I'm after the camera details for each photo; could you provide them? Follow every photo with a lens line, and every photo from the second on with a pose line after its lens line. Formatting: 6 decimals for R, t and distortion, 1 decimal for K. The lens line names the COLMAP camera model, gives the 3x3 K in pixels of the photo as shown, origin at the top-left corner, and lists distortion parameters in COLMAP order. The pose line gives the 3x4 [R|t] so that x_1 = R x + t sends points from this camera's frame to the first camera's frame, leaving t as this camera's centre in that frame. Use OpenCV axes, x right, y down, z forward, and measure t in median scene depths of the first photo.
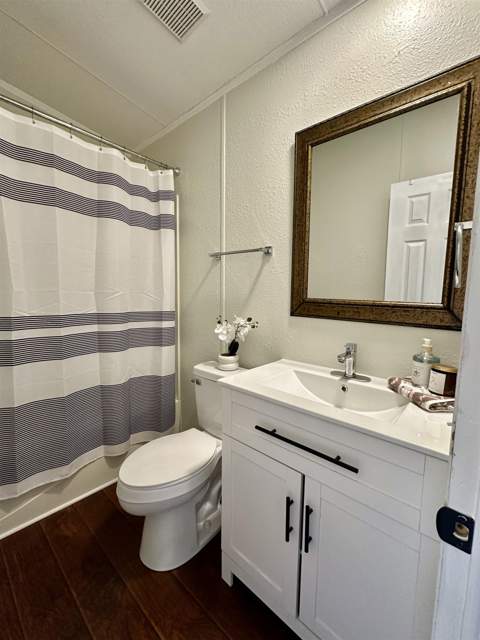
lens RADIAL K [[275.0, 0, 239.8], [0, 275.0, 319.3], [0, 0, 1]] dist [-0.002433, 0.000986]
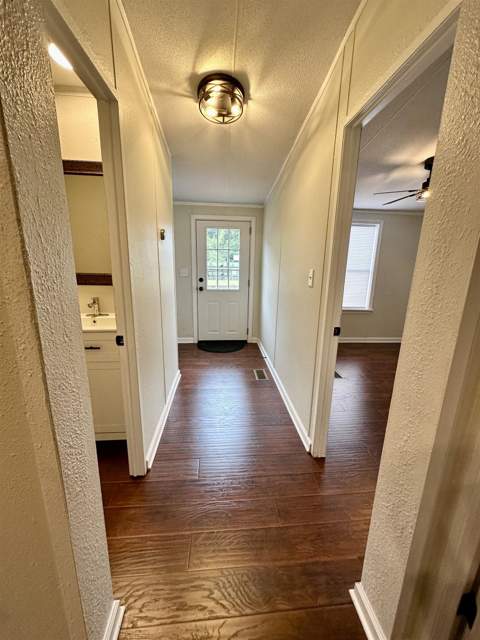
lens RADIAL K [[254.5, 0, 238.2], [0, 254.5, 322.4], [0, 0, 1]] dist [0.000622, -0.000008]
pose [[0.683784, -0.162166, 0.711436, -0.172693], [0.054792, 0.983650, 0.171553, 0.014489], [-0.727625, -0.078325, 0.681489, -0.837061]]
